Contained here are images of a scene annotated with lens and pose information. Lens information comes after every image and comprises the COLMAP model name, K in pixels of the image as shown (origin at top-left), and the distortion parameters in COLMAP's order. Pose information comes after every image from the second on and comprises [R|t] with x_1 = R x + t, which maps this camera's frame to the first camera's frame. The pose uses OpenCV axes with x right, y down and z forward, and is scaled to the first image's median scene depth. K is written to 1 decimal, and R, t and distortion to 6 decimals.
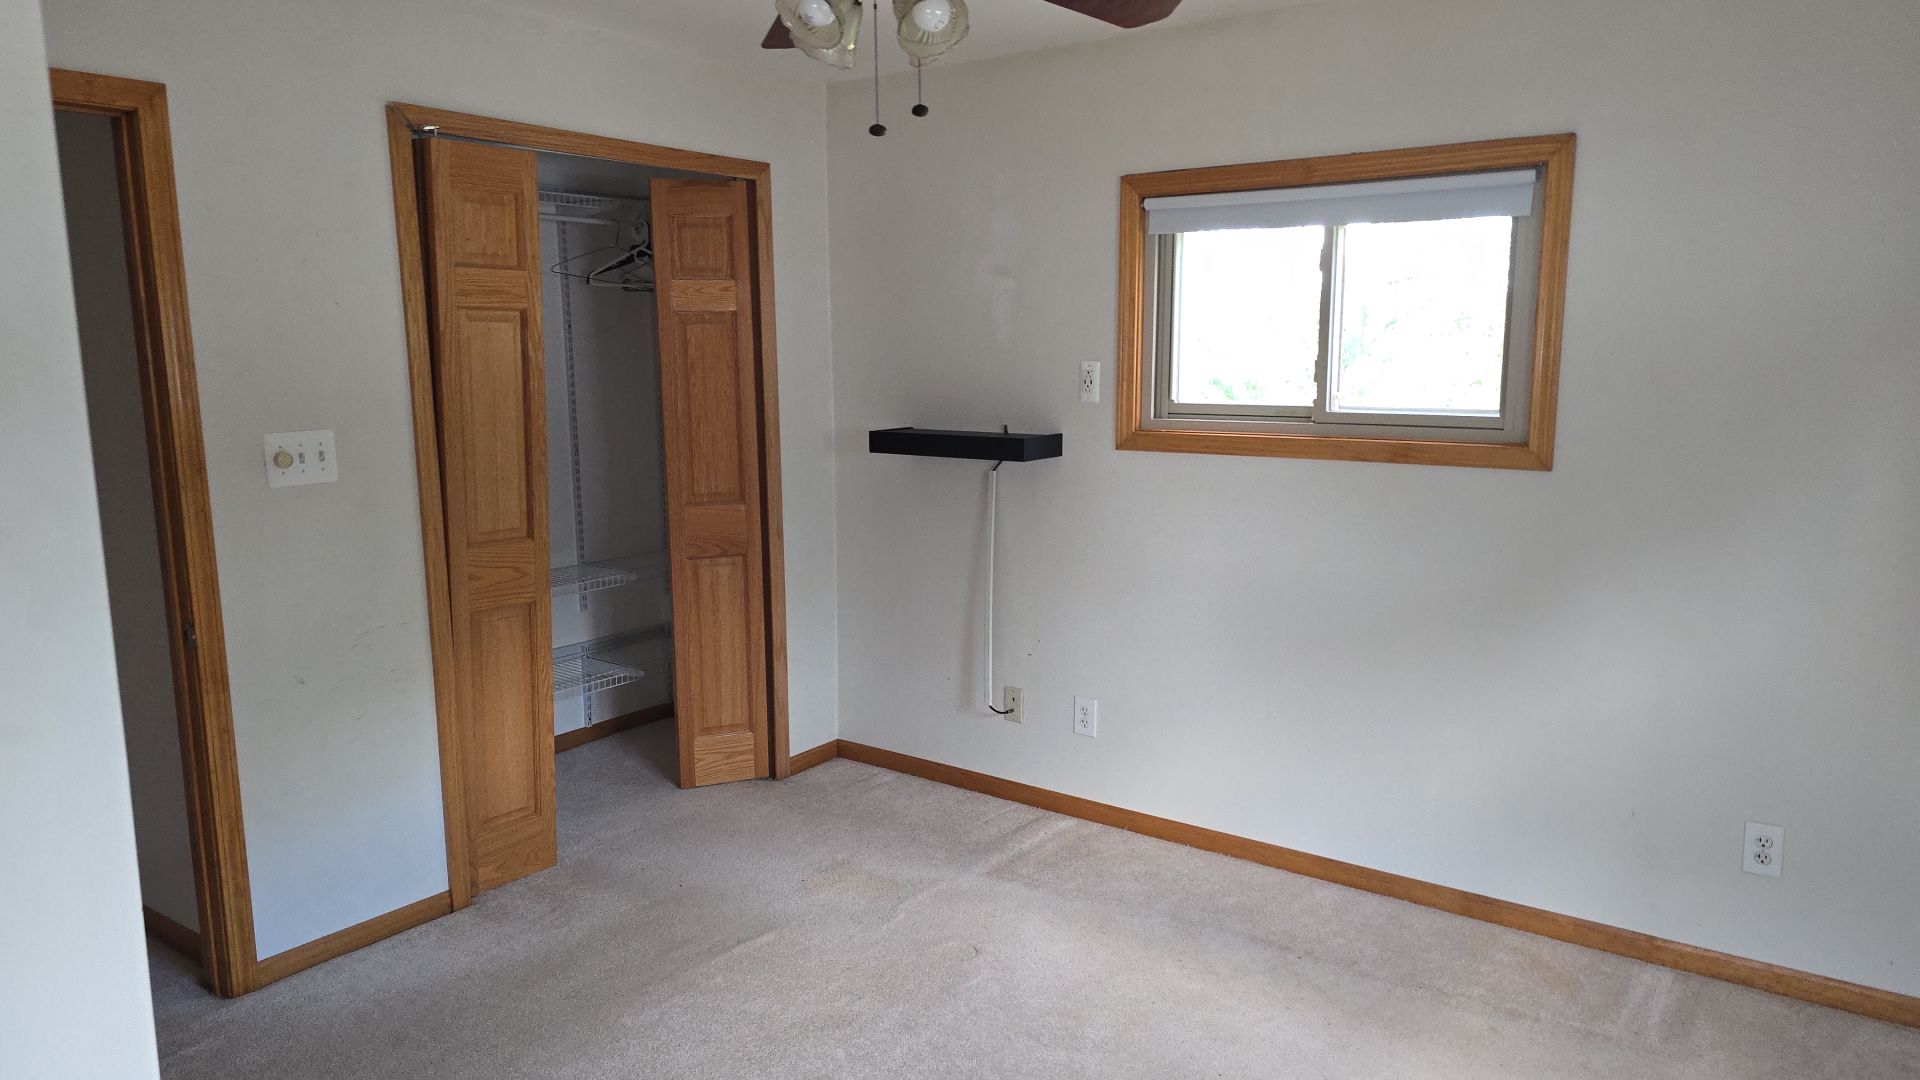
lens RADIAL K [[1263.4, 0, 960.0], [0, 1263.4, 540.0], [0, 0, 1]] dist [0.003163, 0.001347]
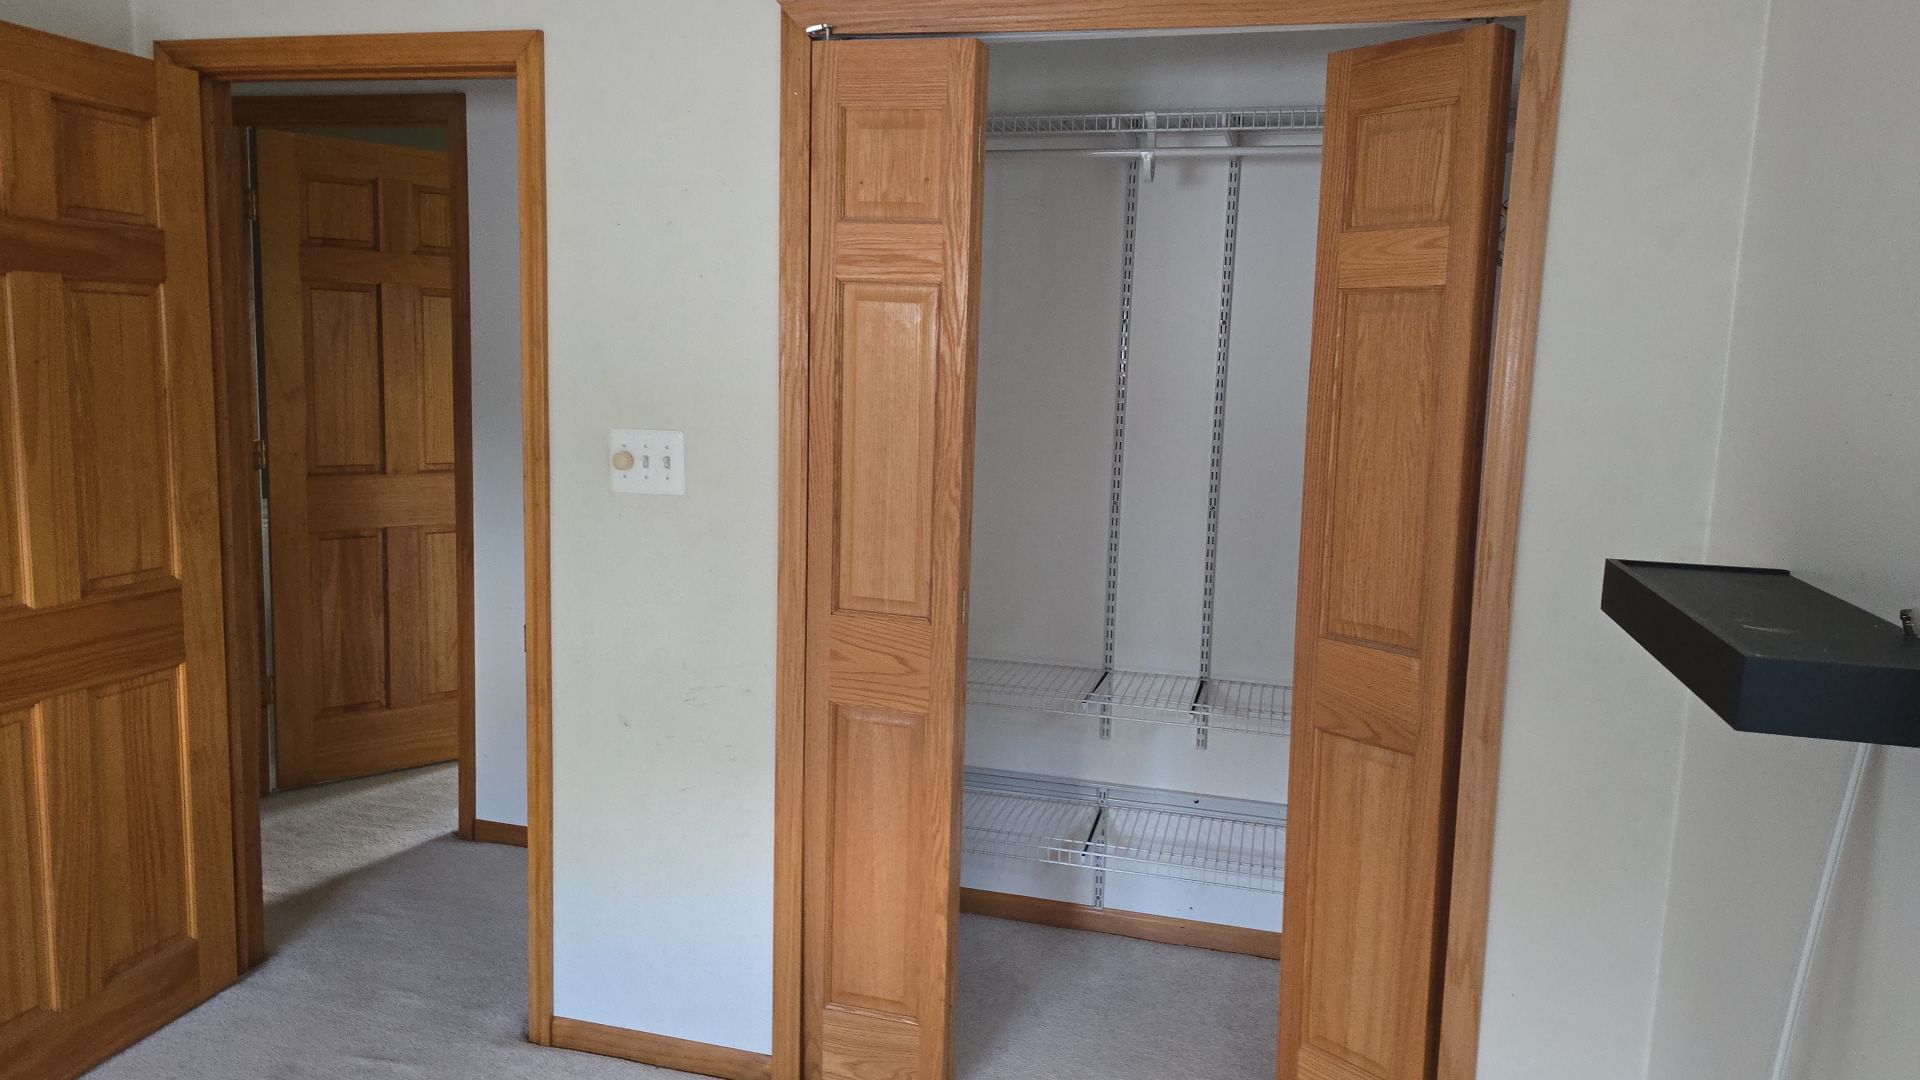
lens RADIAL K [[1330.1, 0, 960.0], [0, 1330.1, 540.0], [0, 0, 1]] dist [0.077864, -0.000004]
pose [[0.352390, 0.147514, -0.924154, 0.333901], [-0.179248, 0.979855, 0.088055, -0.114916], [0.918527, 0.134623, 0.371733, 0.775139]]
